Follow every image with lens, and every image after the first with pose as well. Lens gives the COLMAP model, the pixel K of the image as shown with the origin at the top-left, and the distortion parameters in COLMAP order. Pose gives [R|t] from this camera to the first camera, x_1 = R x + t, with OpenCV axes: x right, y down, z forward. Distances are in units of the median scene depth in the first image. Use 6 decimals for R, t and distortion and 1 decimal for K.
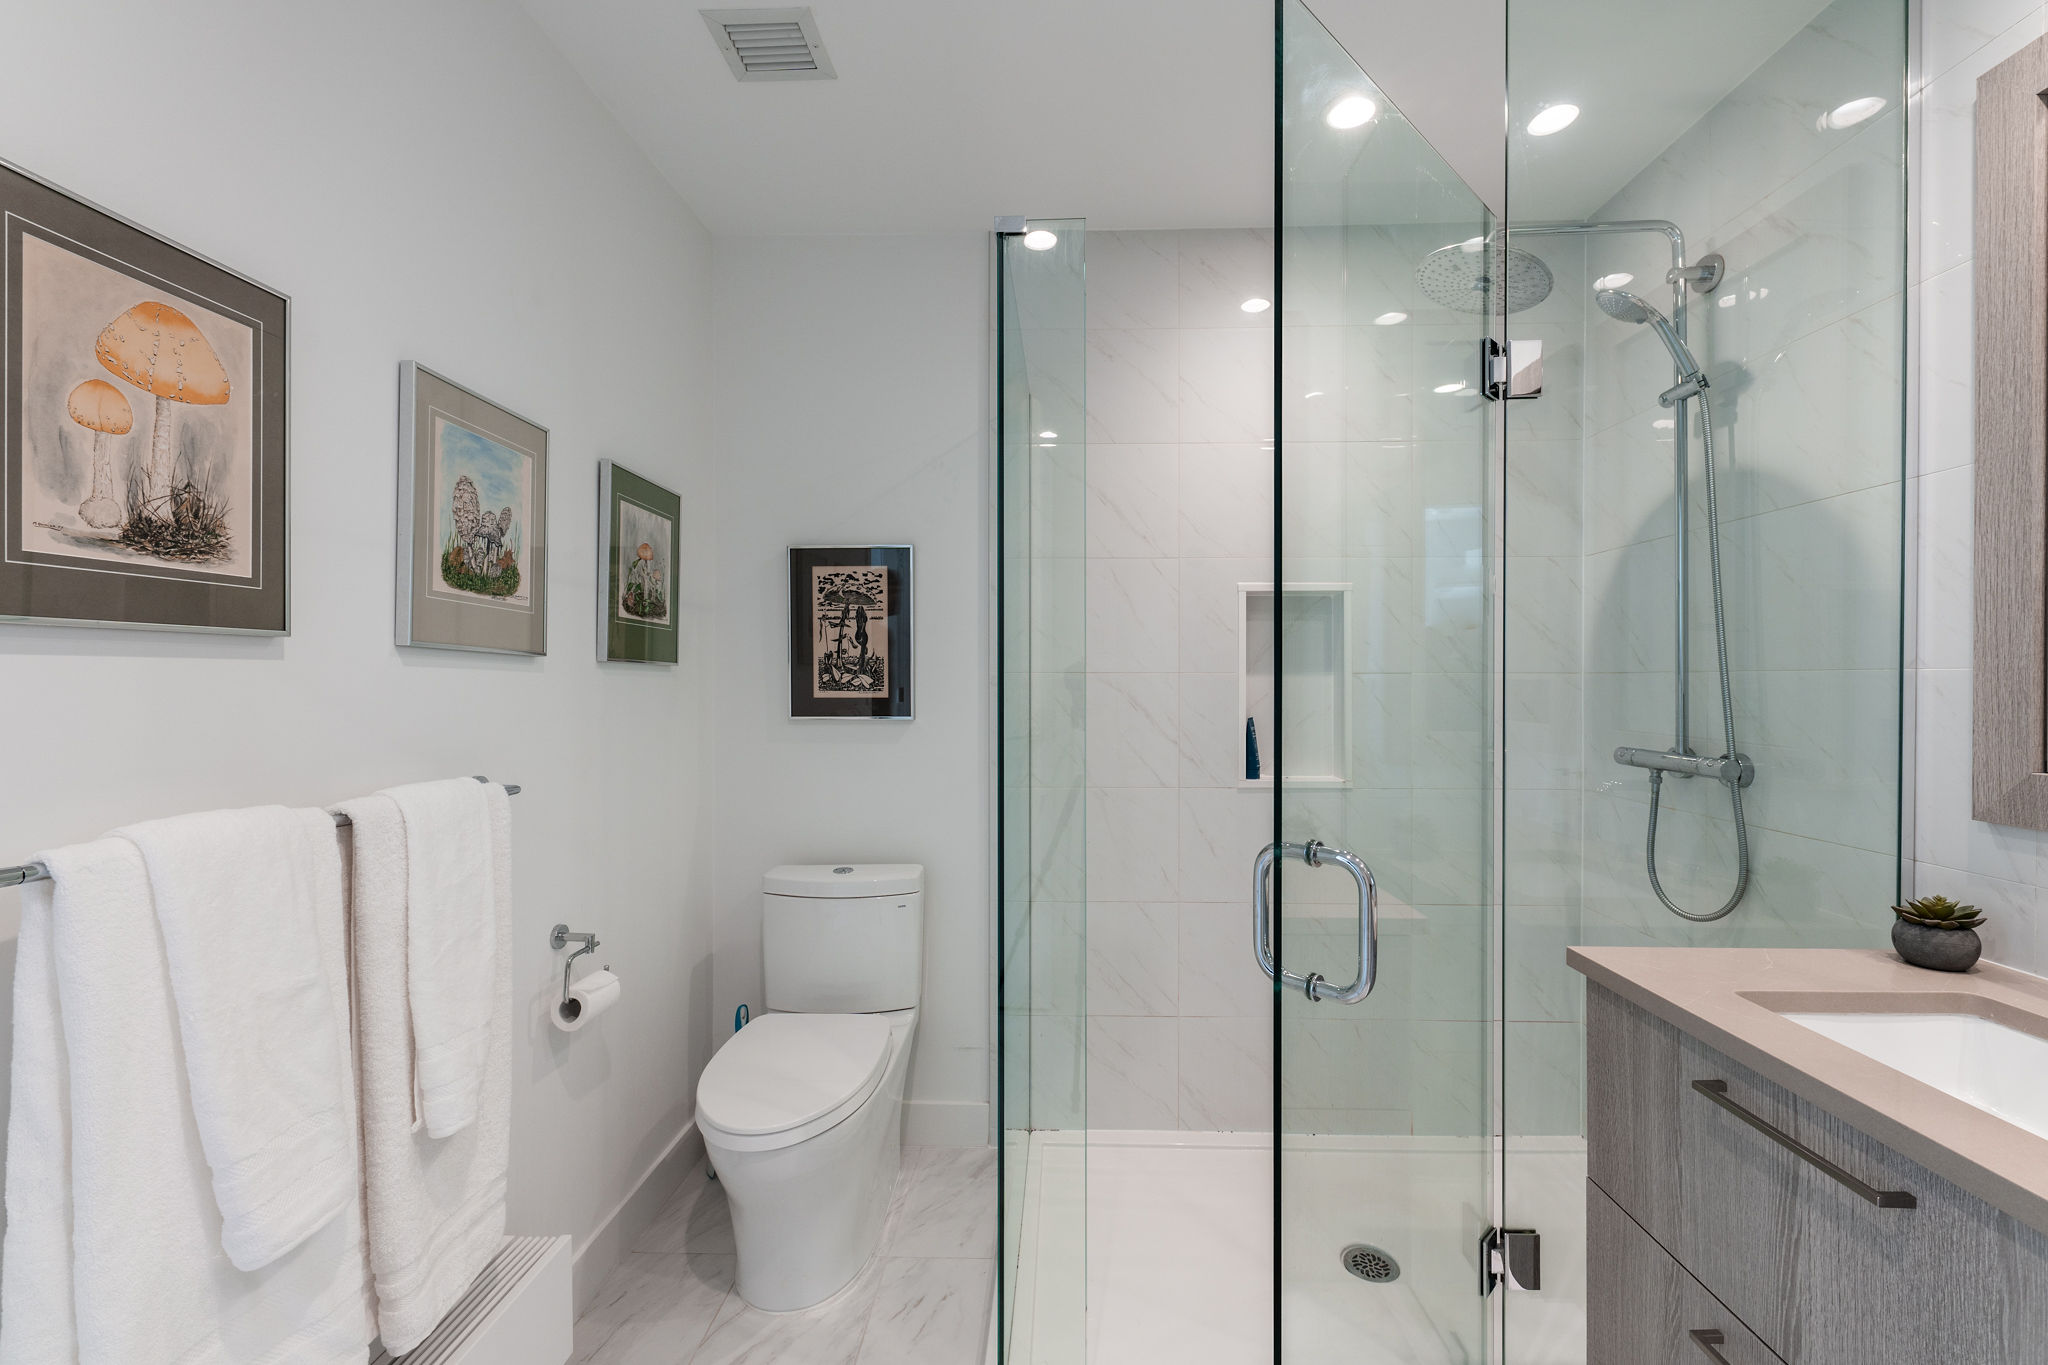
lens RADIAL K [[838.3, 0, 1024.0], [0, 838.3, 682.5], [0, 0, 1]] dist [0.001080, -0.000122]
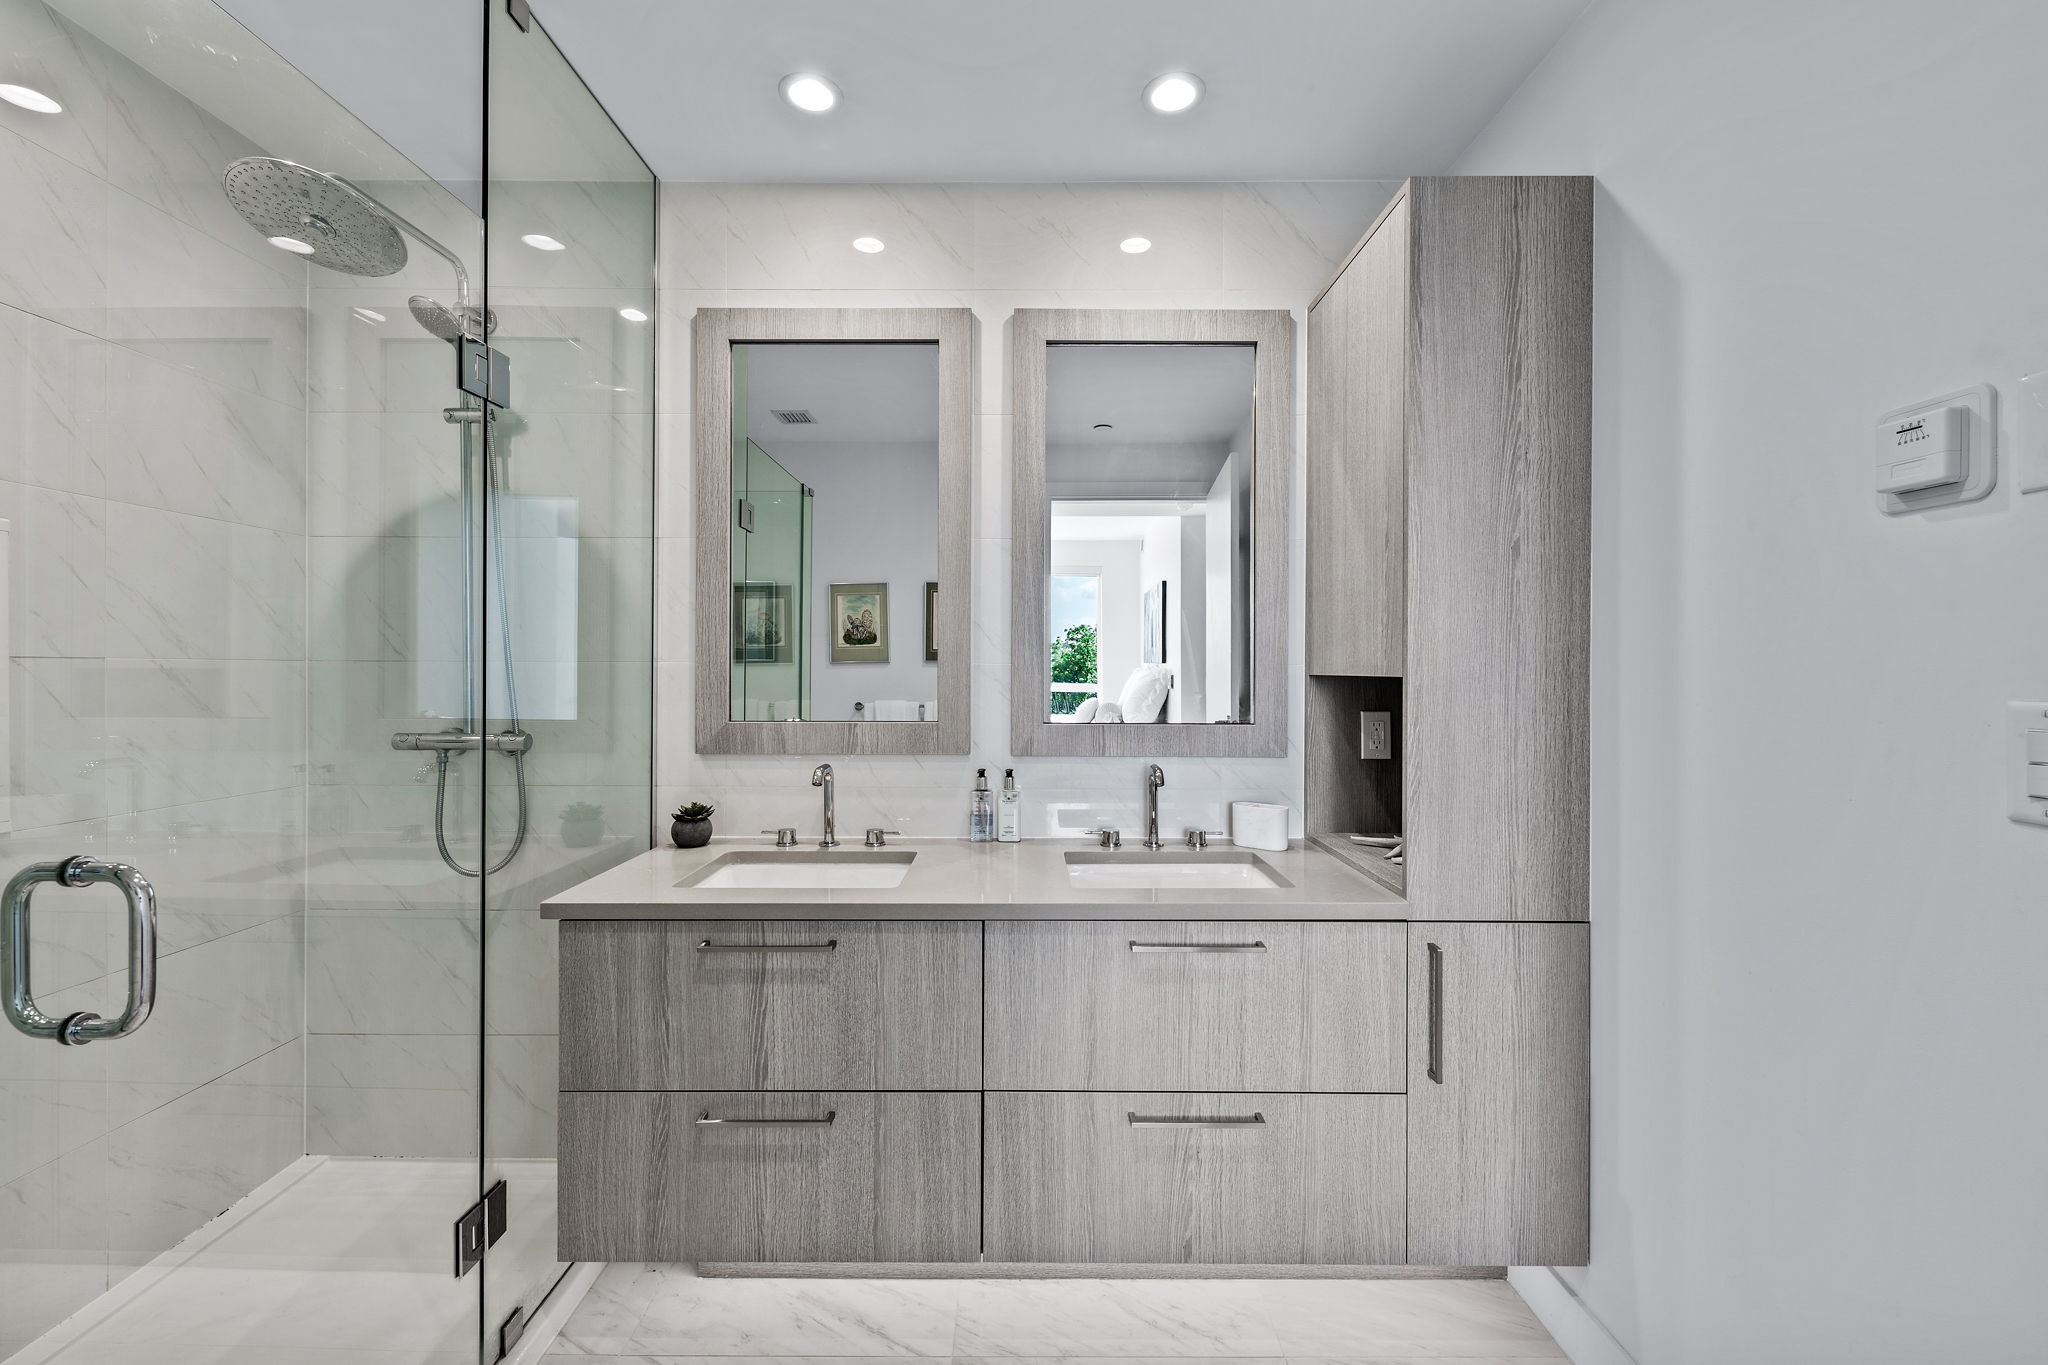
lens RADIAL K [[838.3, 0, 1024.0], [0, 838.3, 682.5], [0, 0, 1]] dist [0.001080, -0.000122]
pose [[-0.023334, -0.013790, 0.999633, -0.507366], [0.001931, 0.999902, 0.013839, 0.002029], [-0.999726, 0.002253, -0.023305, 0.372114]]
